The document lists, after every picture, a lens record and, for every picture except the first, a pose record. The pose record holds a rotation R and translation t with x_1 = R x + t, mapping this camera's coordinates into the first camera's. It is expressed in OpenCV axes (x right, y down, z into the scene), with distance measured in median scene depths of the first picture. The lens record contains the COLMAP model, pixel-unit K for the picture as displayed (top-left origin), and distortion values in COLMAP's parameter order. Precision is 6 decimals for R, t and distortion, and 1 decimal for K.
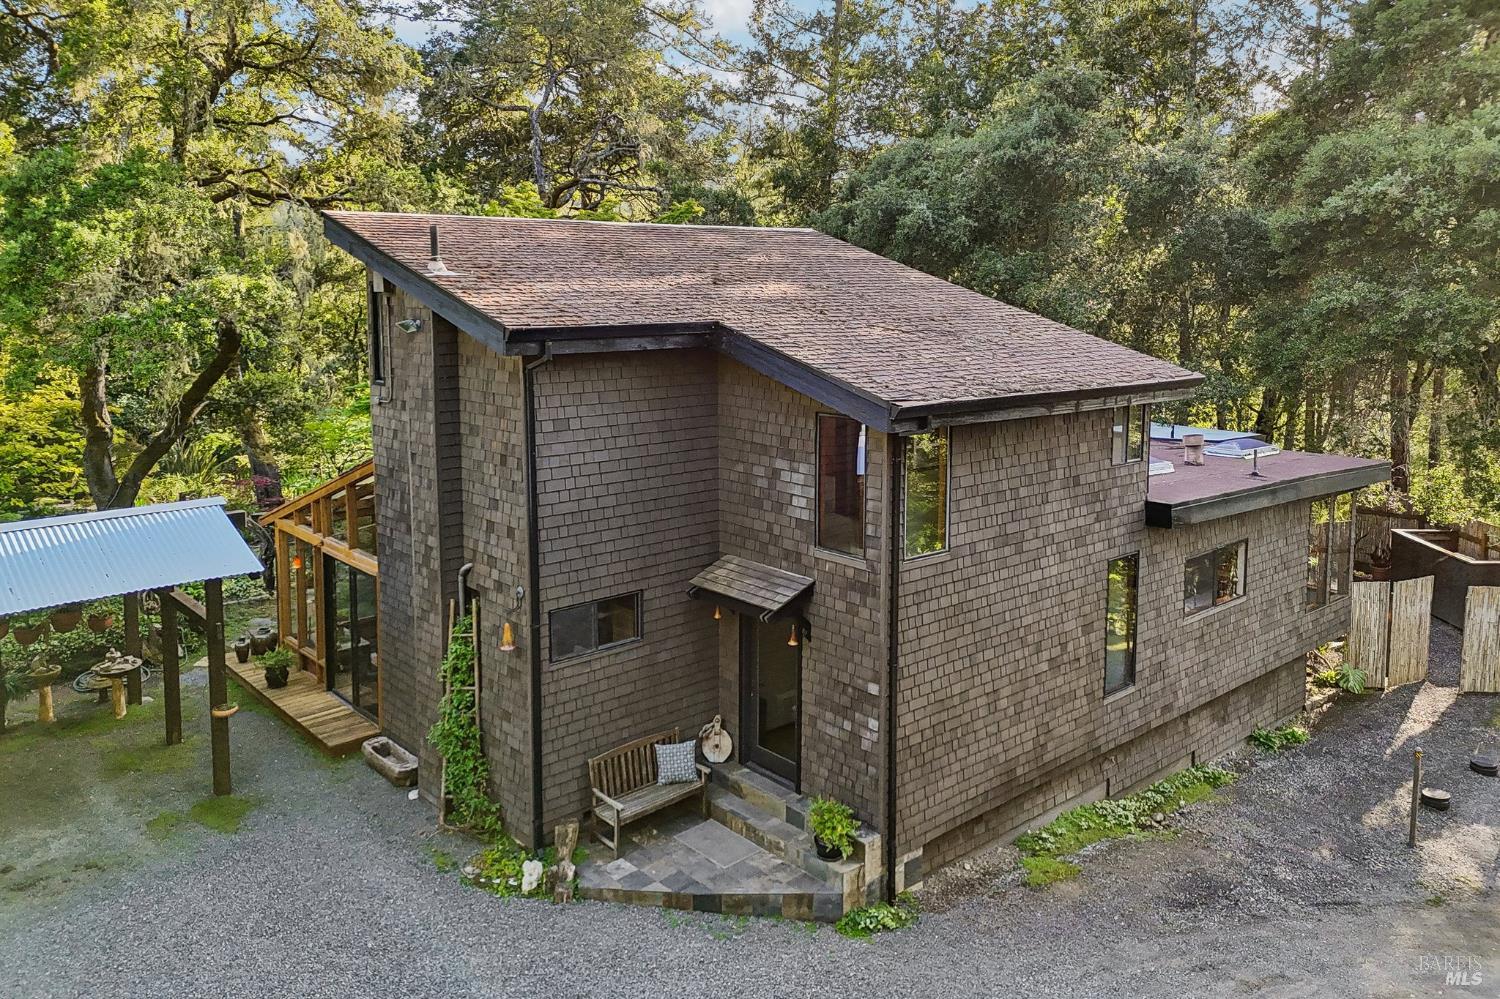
lens RADIAL K [[1175.3, 0, 753.8], [0, 1175.3, 389.7], [0, 0, 1]] dist [0.036896, -0.020621]
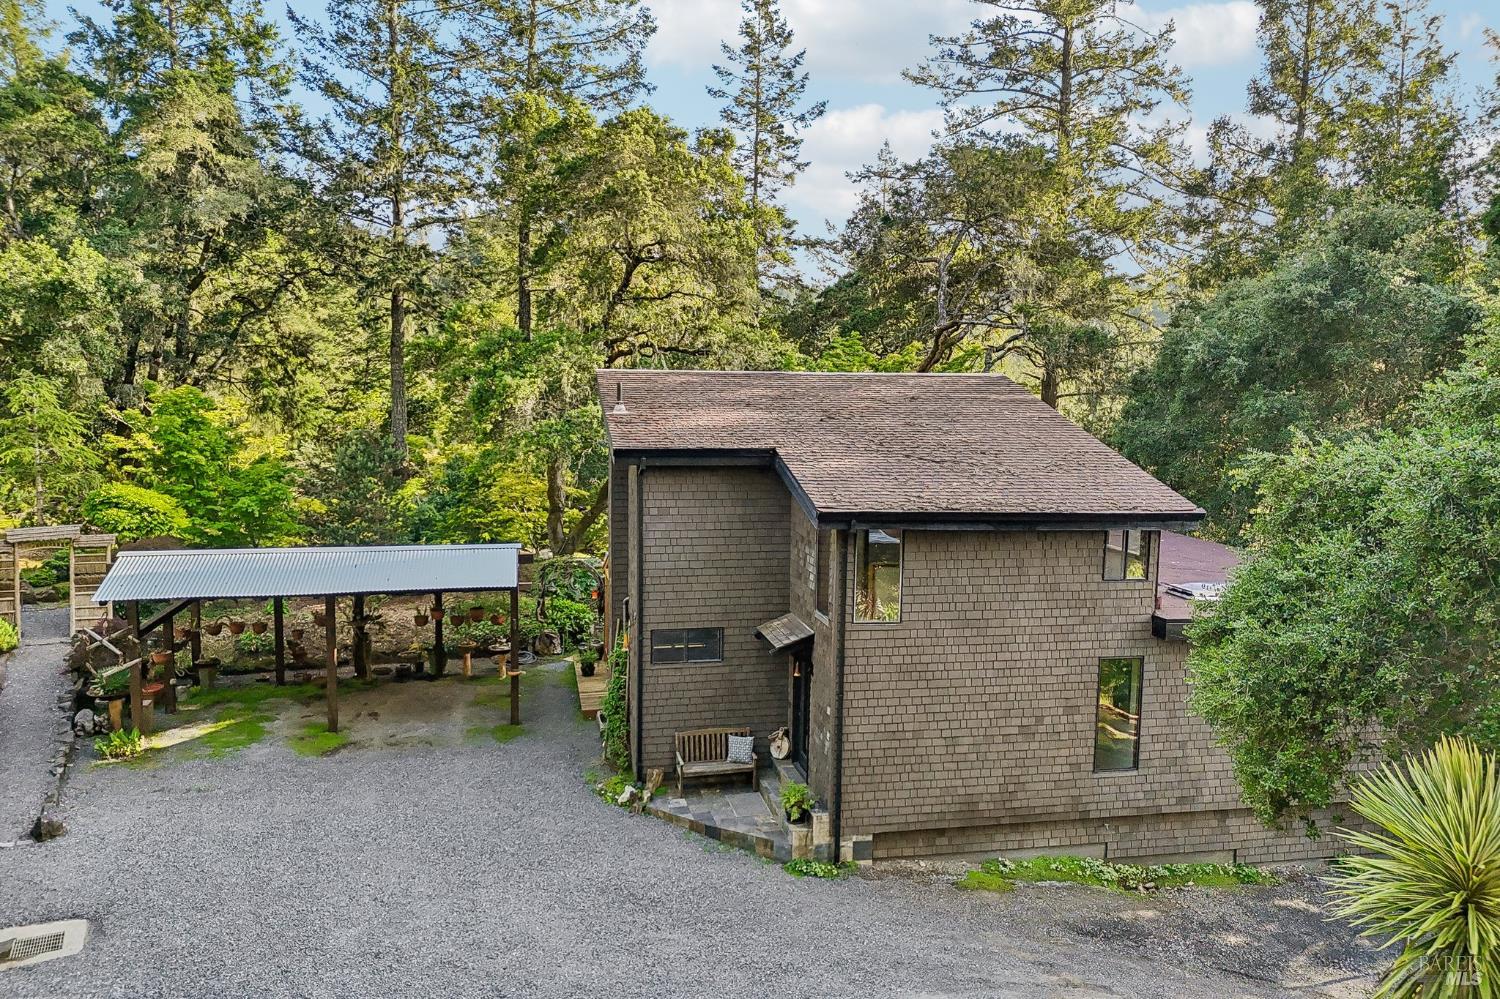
lens RADIAL K [[1175.3, 0, 751.0], [0, 1175.3, 488.6], [0, 0, 1]] dist [0.036896, -0.020621]
pose [[0.860128, 0.056731, -0.506914, 0.686792], [-0.064700, 0.997903, 0.001899, -0.009746], [0.505958, 0.031164, 0.861995, -0.266814]]
